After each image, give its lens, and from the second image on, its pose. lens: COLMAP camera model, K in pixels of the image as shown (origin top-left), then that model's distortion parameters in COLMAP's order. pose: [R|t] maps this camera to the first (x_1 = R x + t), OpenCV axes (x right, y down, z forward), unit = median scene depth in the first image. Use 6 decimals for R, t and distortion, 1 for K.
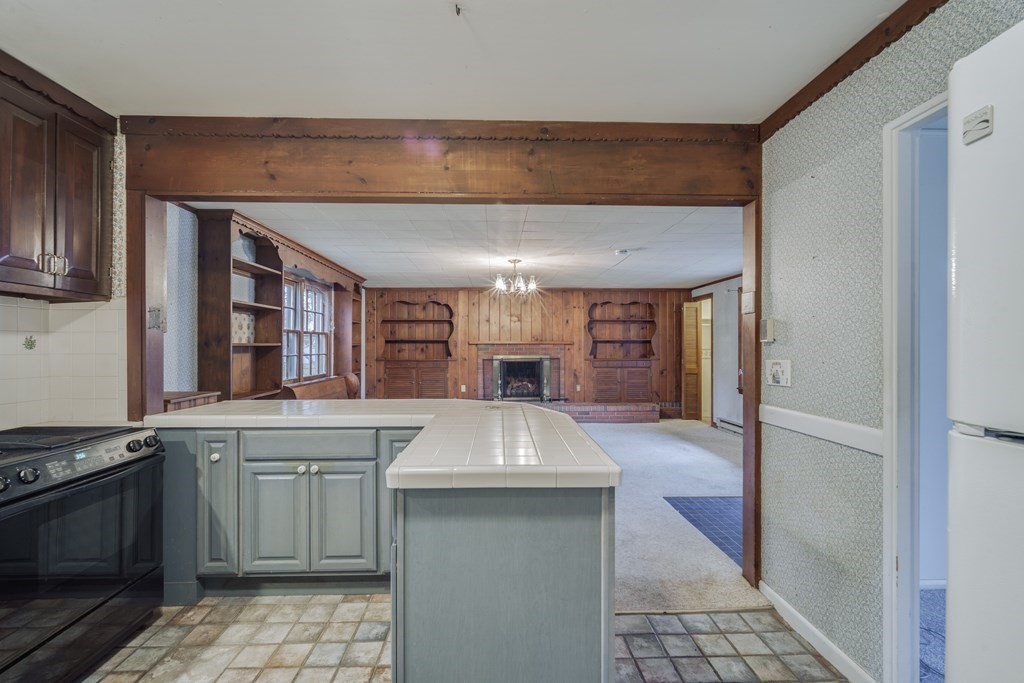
lens RADIAL K [[458.8, 0, 509.2], [0, 458.8, 346.0], [0, 0, 1]] dist [0.000298, -0.000183]
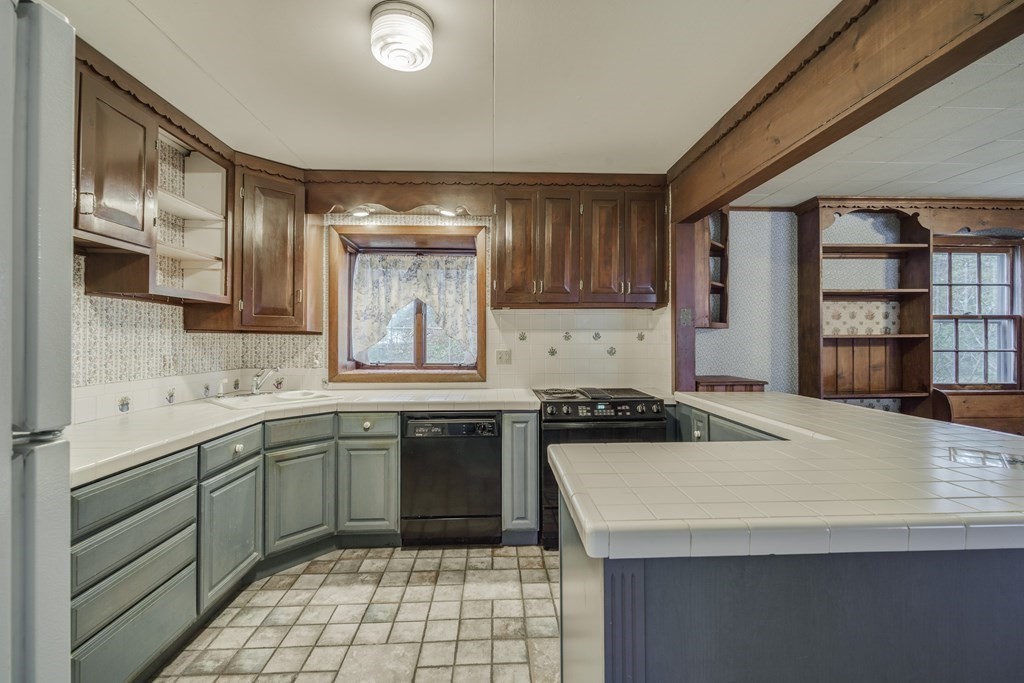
lens RADIAL K [[458.8, 0, 513.3], [0, 458.8, 333.9], [0, 0, 1]] dist [0.001376, -0.000391]
pose [[0.011453, -0.010512, -0.999879, 0.347888], [0.002775, 0.999941, -0.010481, -0.000518], [0.999931, -0.002654, 0.011481, 0.345692]]
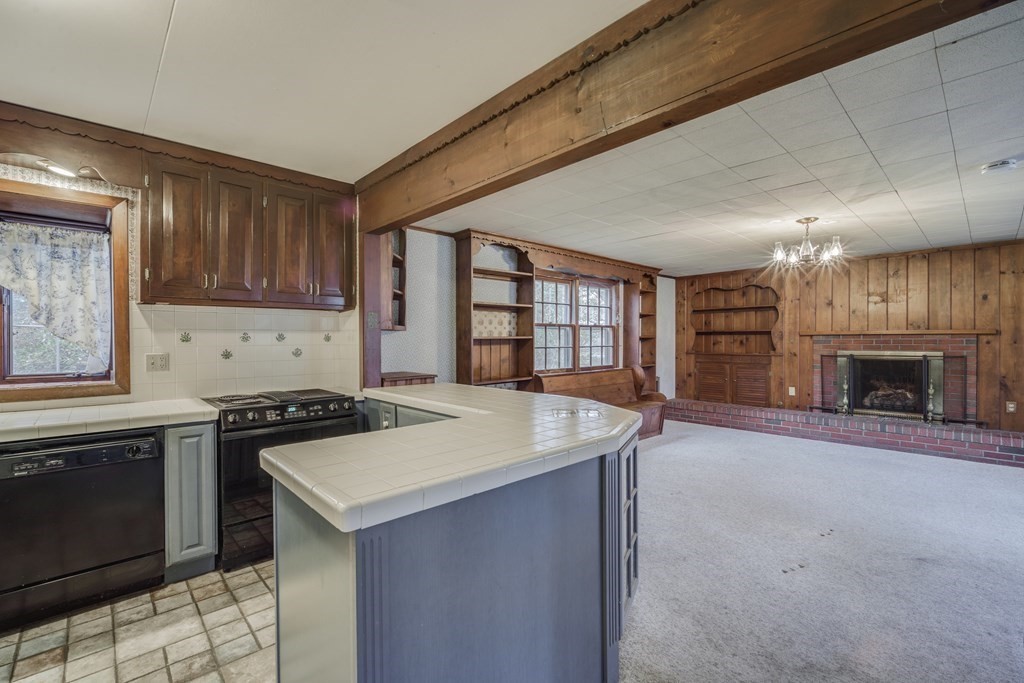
lens RADIAL K [[446.2, 0, 510.0], [0, 446.2, 344.4], [0, 0, 1]] dist [0.000524, -0.000607]
pose [[0.656242, 0.007237, -0.754516, 0.371467], [0.003867, 0.999909, 0.012954, -0.000779], [0.754541, -0.011419, 0.656154, 0.287222]]
